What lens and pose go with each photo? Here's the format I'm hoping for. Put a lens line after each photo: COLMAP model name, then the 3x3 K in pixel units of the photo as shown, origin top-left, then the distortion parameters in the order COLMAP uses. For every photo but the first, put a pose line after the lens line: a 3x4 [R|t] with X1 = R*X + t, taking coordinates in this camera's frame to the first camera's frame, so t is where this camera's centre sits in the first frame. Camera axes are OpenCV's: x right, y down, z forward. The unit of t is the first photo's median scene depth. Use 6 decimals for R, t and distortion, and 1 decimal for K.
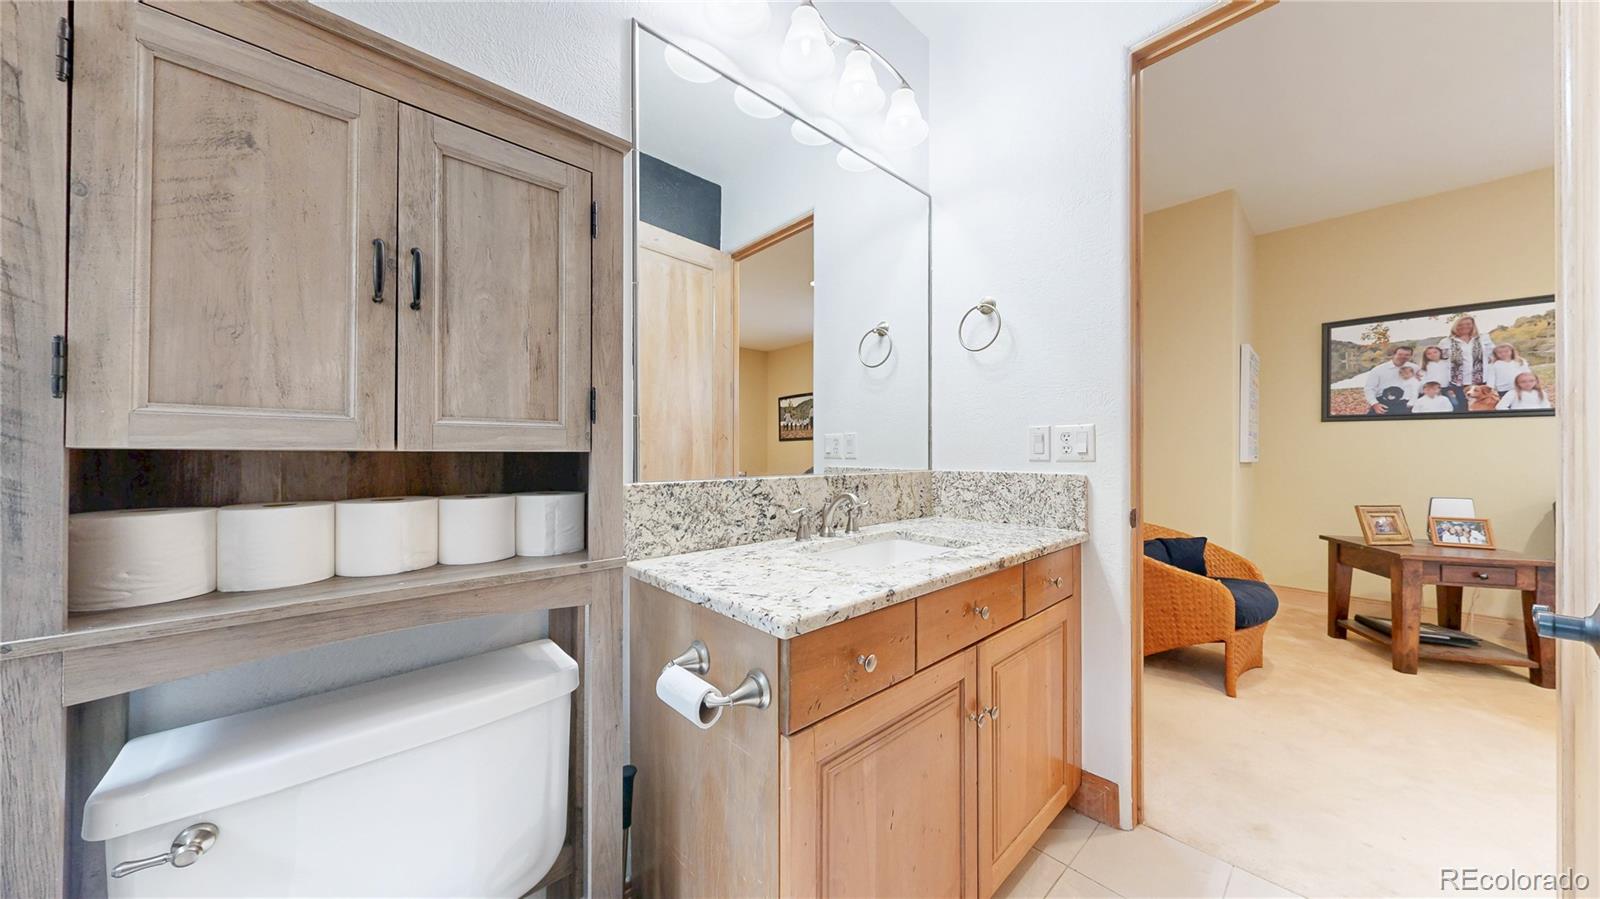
lens RADIAL K [[506.5, 0, 800.0], [0, 506.5, 449.5], [0, 0, 1]] dist [0.000923, 0.000088]
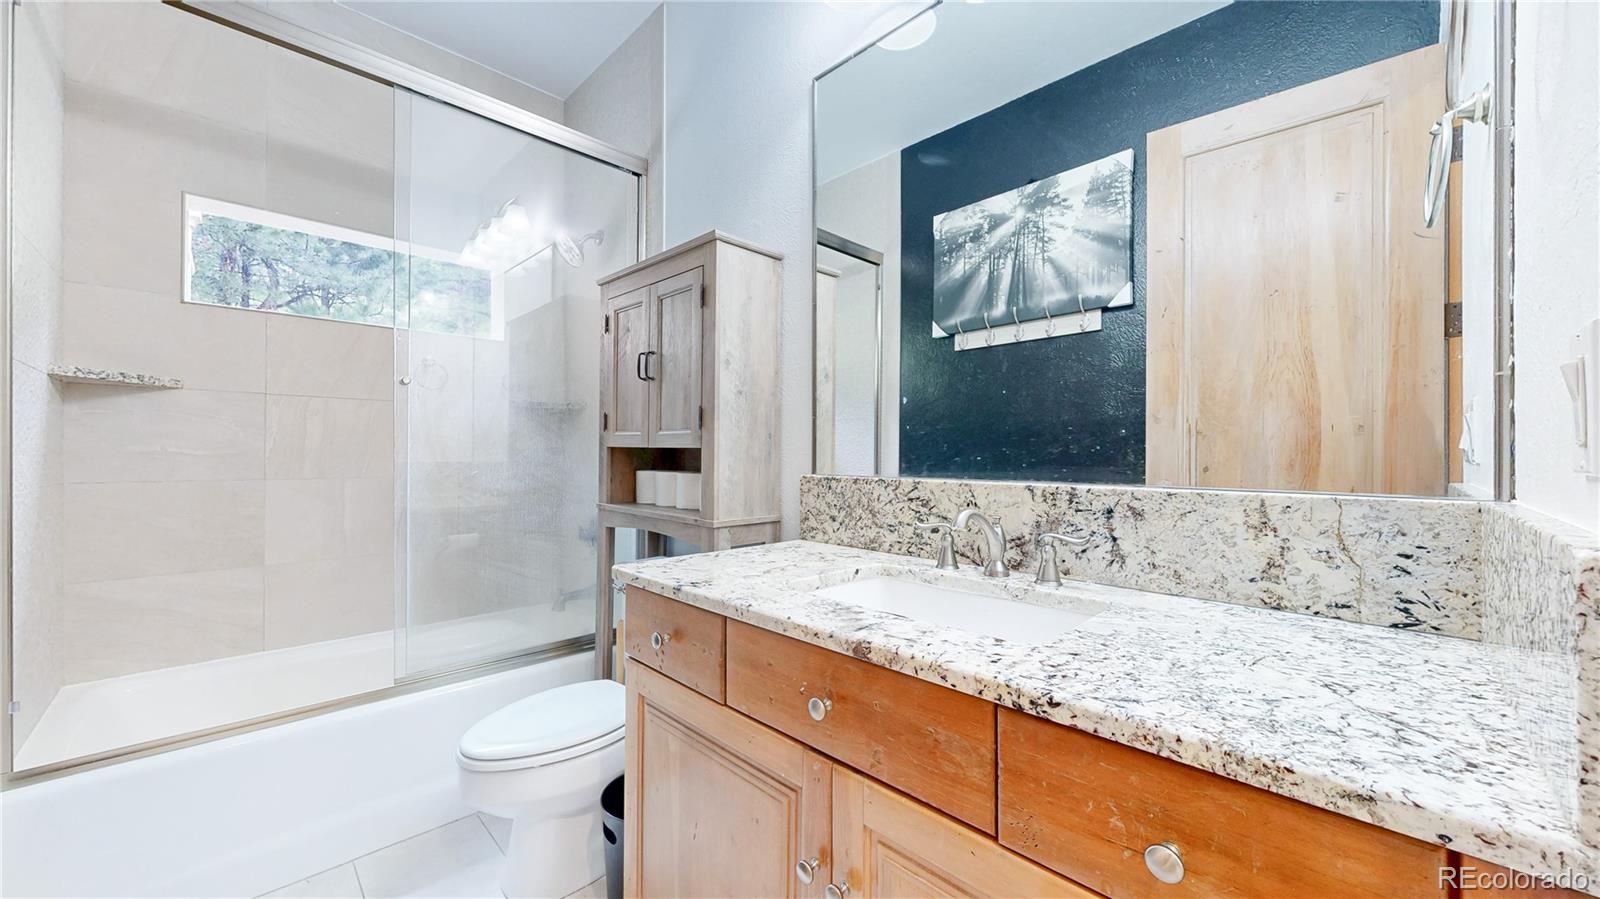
lens RADIAL K [[591.7, 0, 800.0], [0, 591.7, 449.5], [0, 0, 1]] dist [0.000904, 0.000081]
pose [[0.040618, -0.003736, -0.999168, 0.951598], [0.003595, 0.999987, -0.003593, 0.011728], [0.999168, -0.003446, 0.040631, 0.840180]]
